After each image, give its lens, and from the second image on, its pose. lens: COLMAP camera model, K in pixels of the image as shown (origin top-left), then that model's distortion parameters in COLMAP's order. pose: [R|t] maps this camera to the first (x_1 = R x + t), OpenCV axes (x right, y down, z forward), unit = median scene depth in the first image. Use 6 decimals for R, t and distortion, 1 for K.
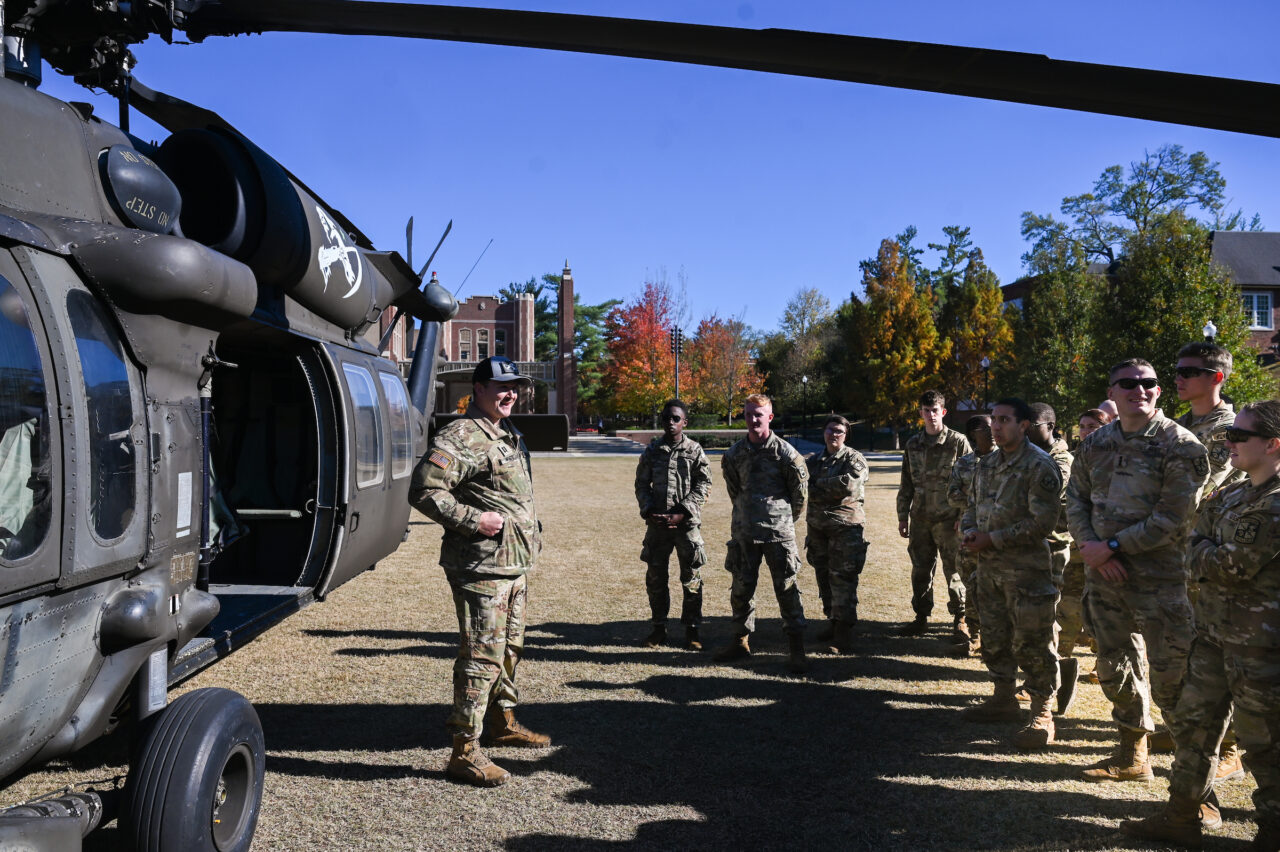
lens RADIAL K [[880.6, 0, 645.8], [0, 880.6, 426.5], [0, 0, 1]] dist [0.000310, 0.001850]
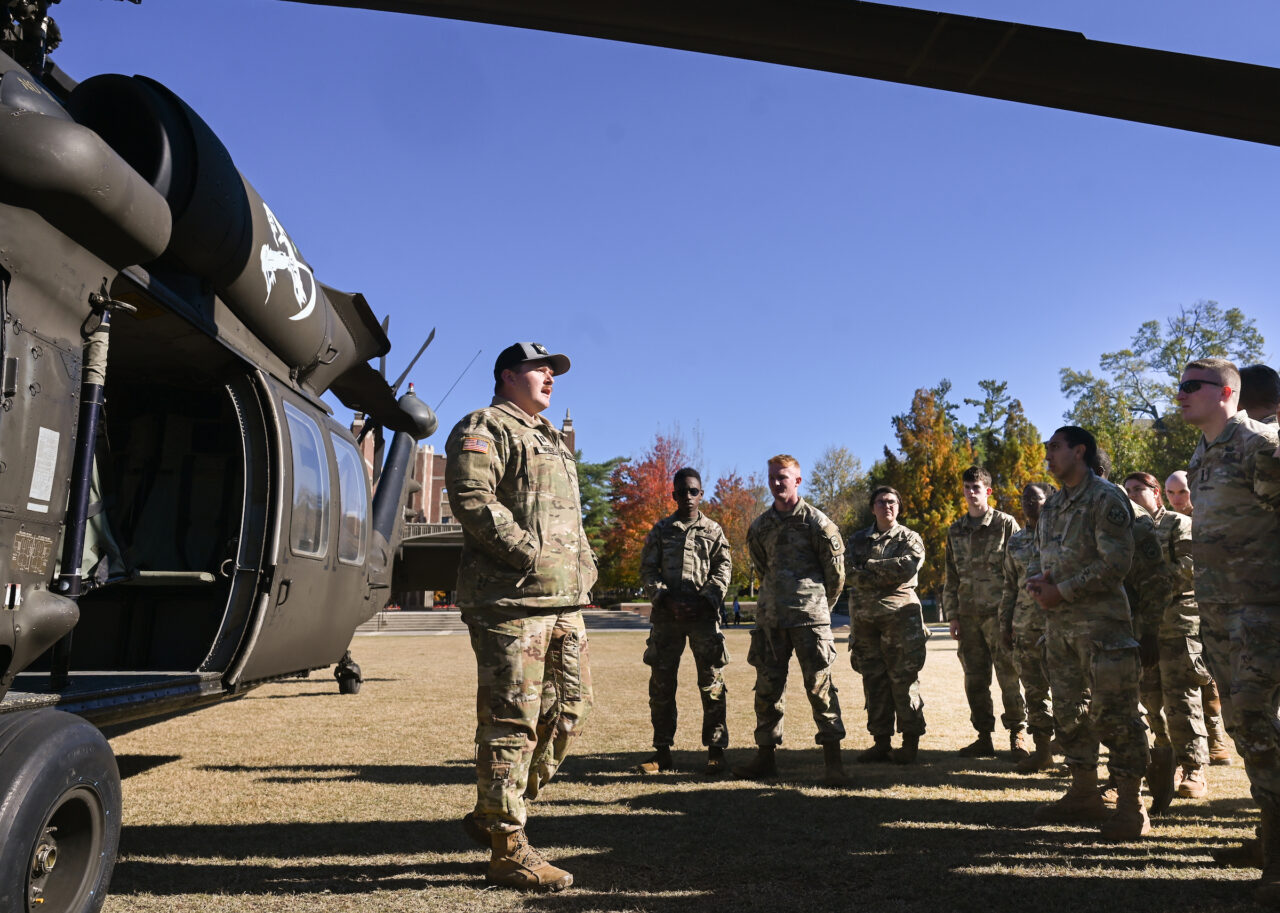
lens RADIAL K [[993.9, 0, 740.1], [0, 993.9, 425.8], [0, 0, 1]] dist [-0.002787, 0.004088]
pose [[0.996536, 0.008079, 0.082766, 0.005172], [0.007131, 0.983300, -0.181850, 0.097610], [-0.082853, 0.181810, 0.979837, 0.041129]]
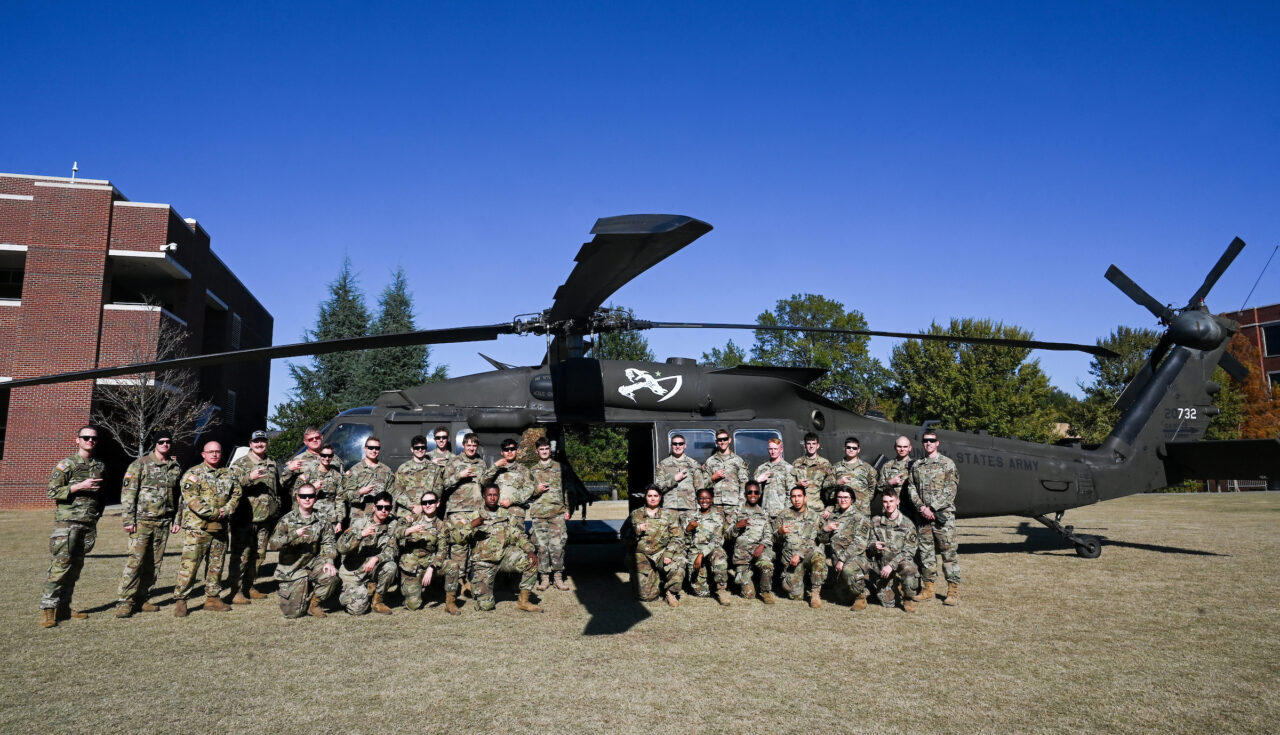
lens RADIAL K [[888.2, 0, 639.0], [0, 888.2, 317.8], [0, 0, 1]] dist [0.000035, -0.004951]
pose [[0.106457, -0.165000, -0.980531, 1.449638], [0.010481, 0.986267, -0.164827, 0.012887], [0.994262, 0.007270, 0.106724, 0.532125]]
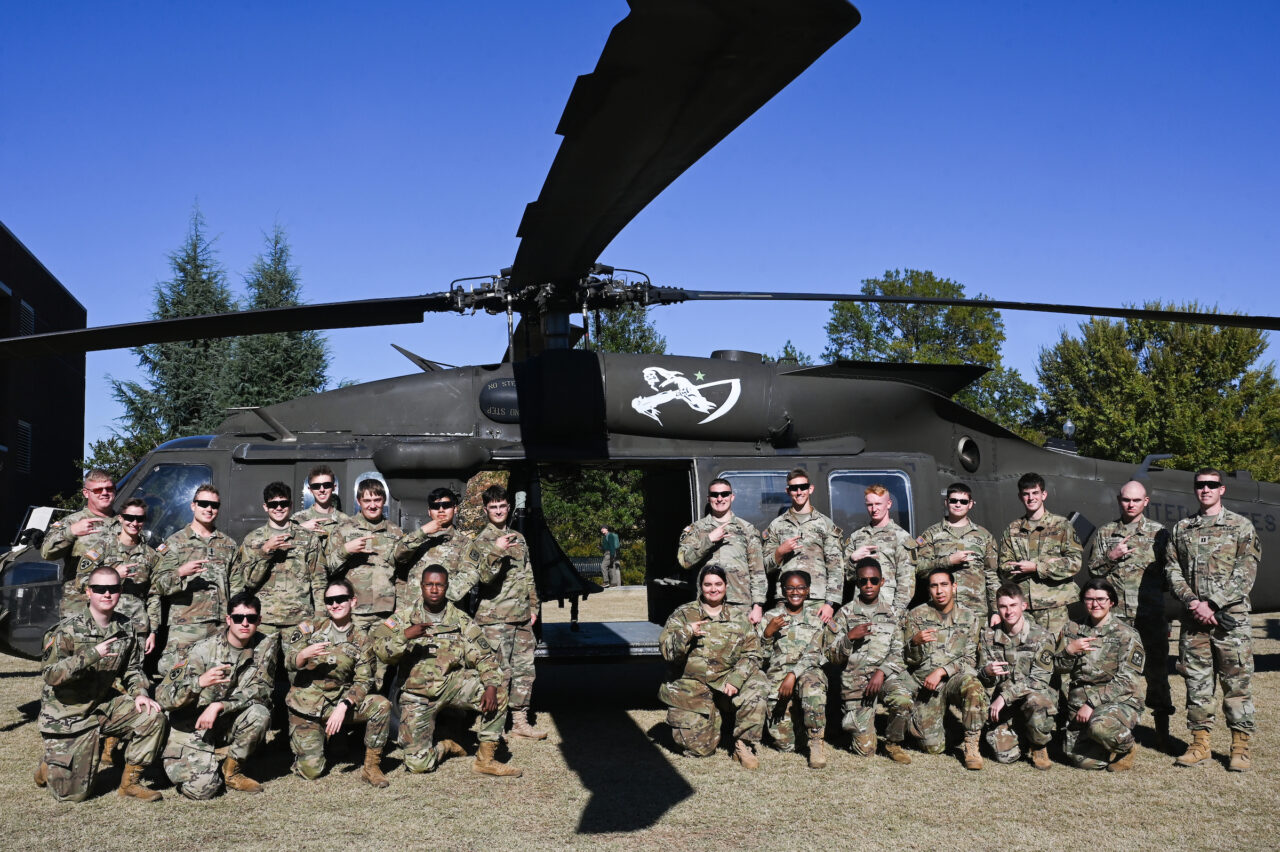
lens RADIAL K [[1329.3, 0, 635.0], [0, 1329.3, 422.4], [0, 0, 1]] dist [-0.003406, 0.003694]
pose [[0.096697, -0.084085, -0.991756, 1.221714], [0.015935, 0.996428, -0.082928, 0.011608], [0.995186, -0.007785, 0.097691, 0.534370]]
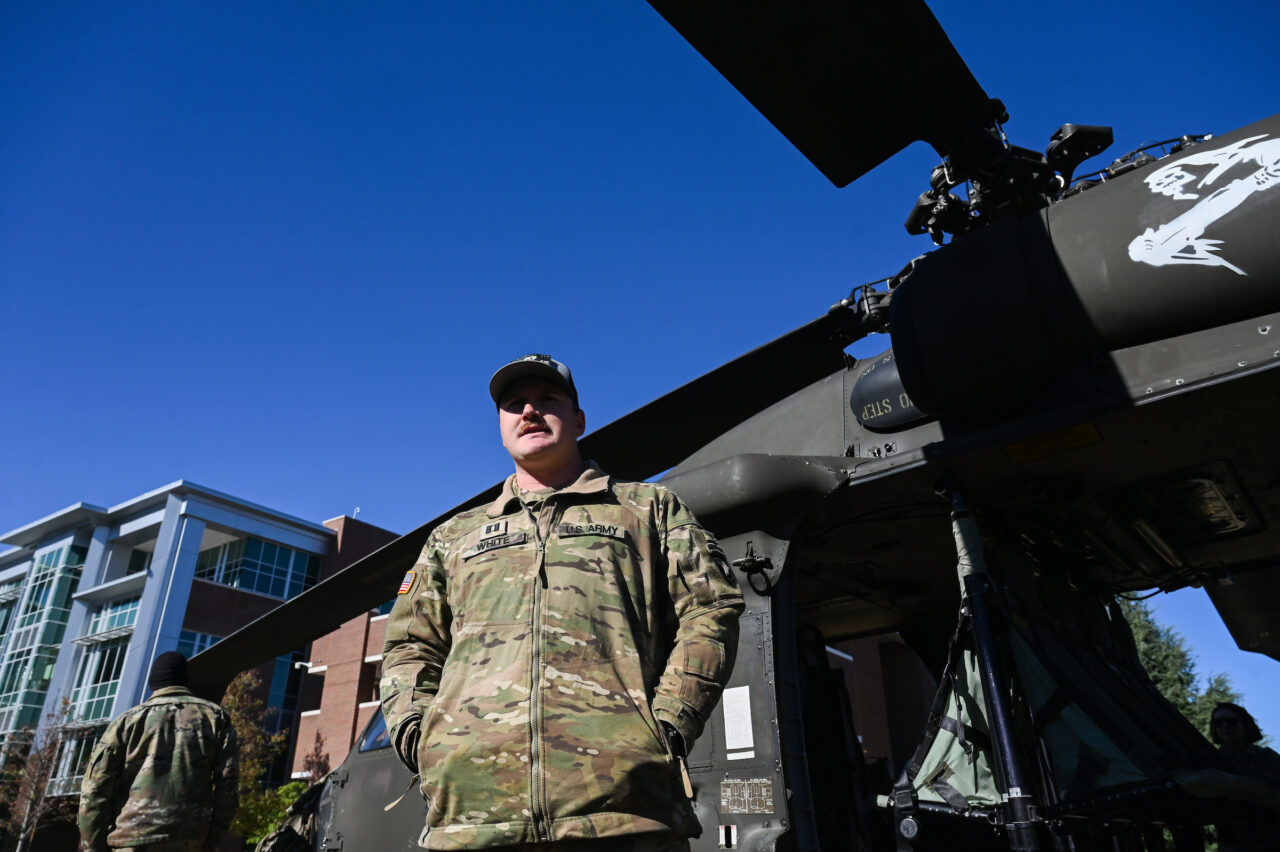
lens RADIAL K [[870.8, 0, 640.0], [0, 870.8, 426.0], [0, 0, 1]] dist [0.000956, -0.000409]
pose [[-0.682055, -0.322960, -0.656124, 0.118473], [0.011712, 0.892262, -0.451367, 0.102790], [0.731207, -0.315541, -0.604789, 0.726118]]
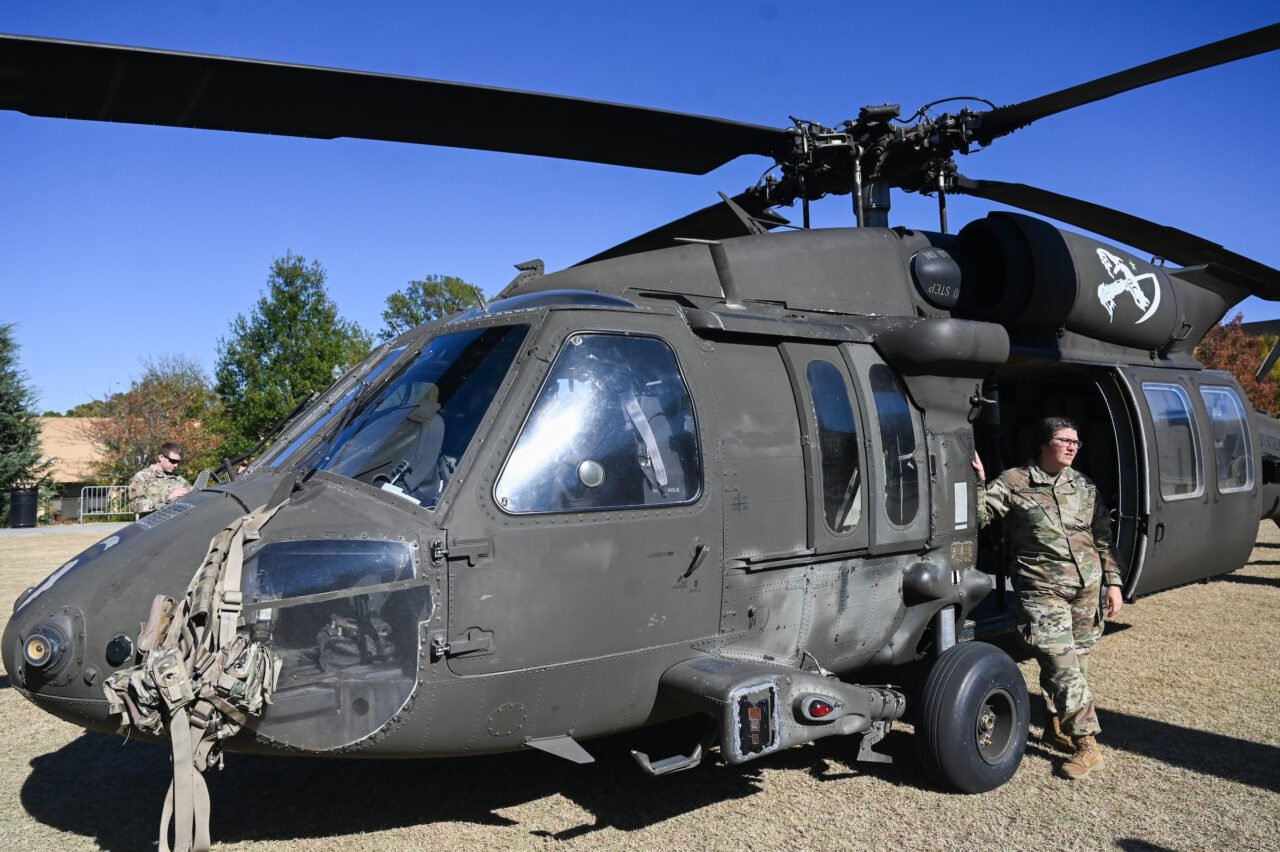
lens RADIAL K [[892.1, 0, 640.0], [0, 892.1, 426.0], [0, 0, 1]] dist [-0.000857, 0.000417]
pose [[0.560941, -0.044254, -0.826672, 0.161372], [0.031362, 0.998989, -0.032198, -0.003132], [0.827261, -0.007864, 0.561762, -0.090082]]
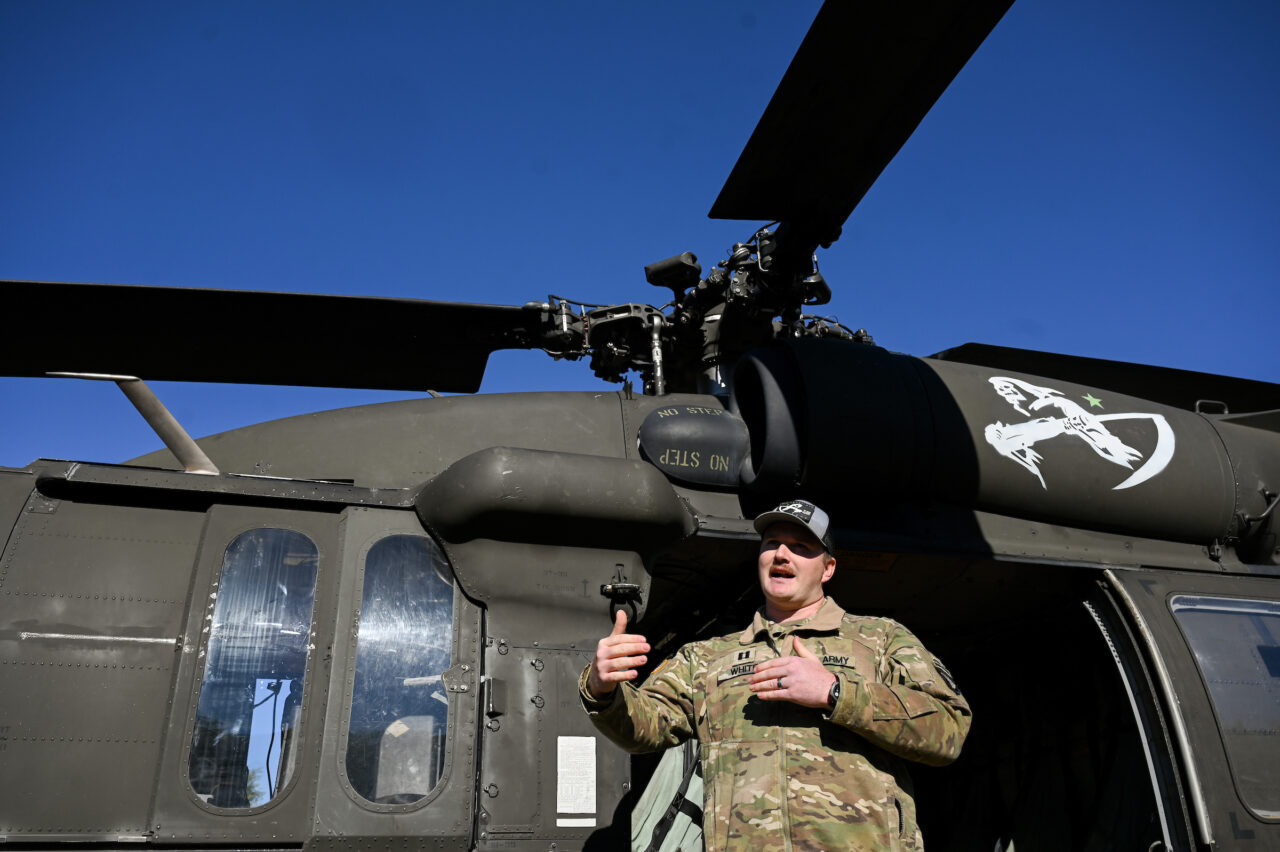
lens RADIAL K [[1028.1, 0, 640.0], [0, 1028.1, 426.0], [0, 0, 1]] dist [-0.003726, -0.004169]
pose [[0.229889, -0.448073, -0.863934, 0.170527], [0.032865, 0.890777, -0.453250, 0.099414], [0.972662, 0.075804, 0.219506, 0.384234]]
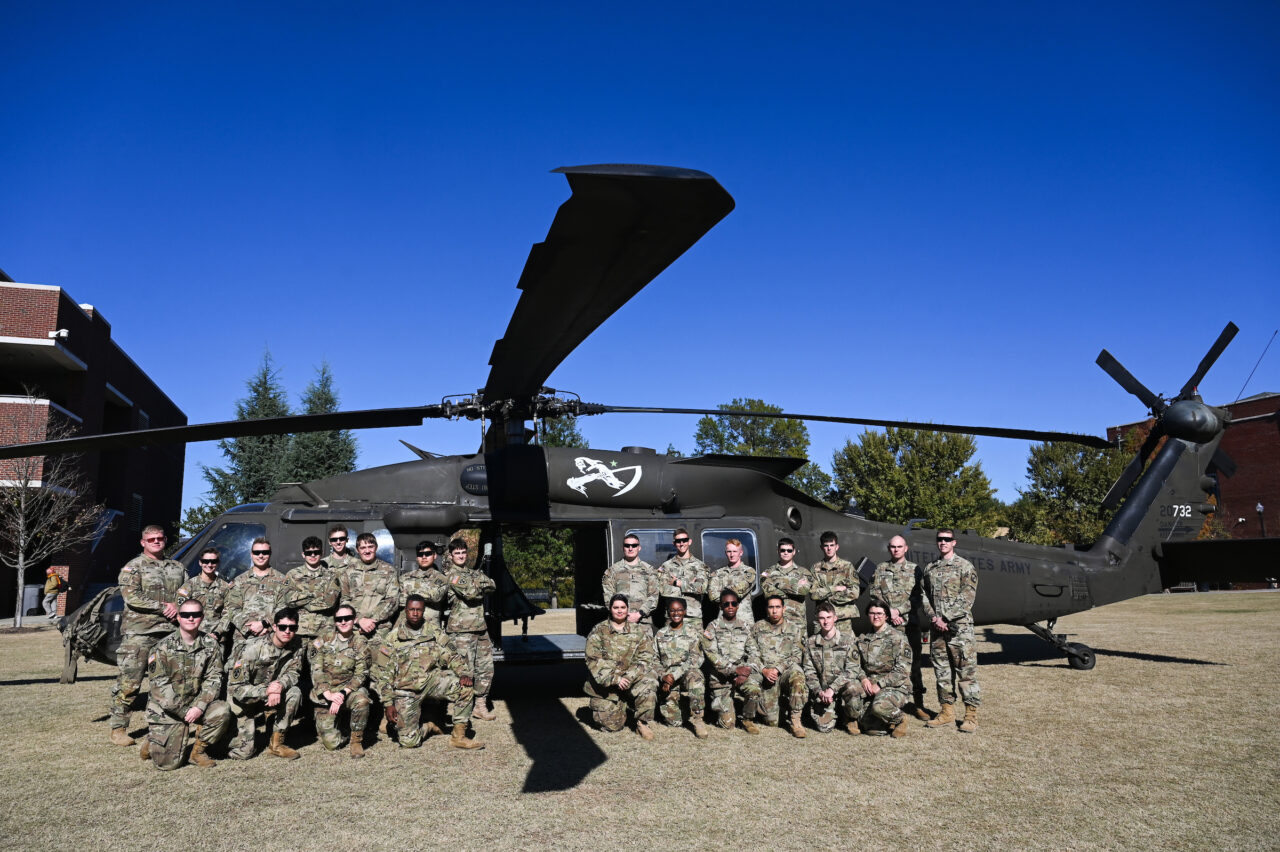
lens RADIAL K [[880.6, 0, 645.8], [0, 880.6, 426.5], [0, 0, 1]] dist [0.000310, 0.001850]
pose [[0.184486, -0.162528, -0.969304, 1.171383], [0.018376, 0.986630, -0.161936, 0.011851], [0.982663, 0.012063, 0.185006, 0.536654]]
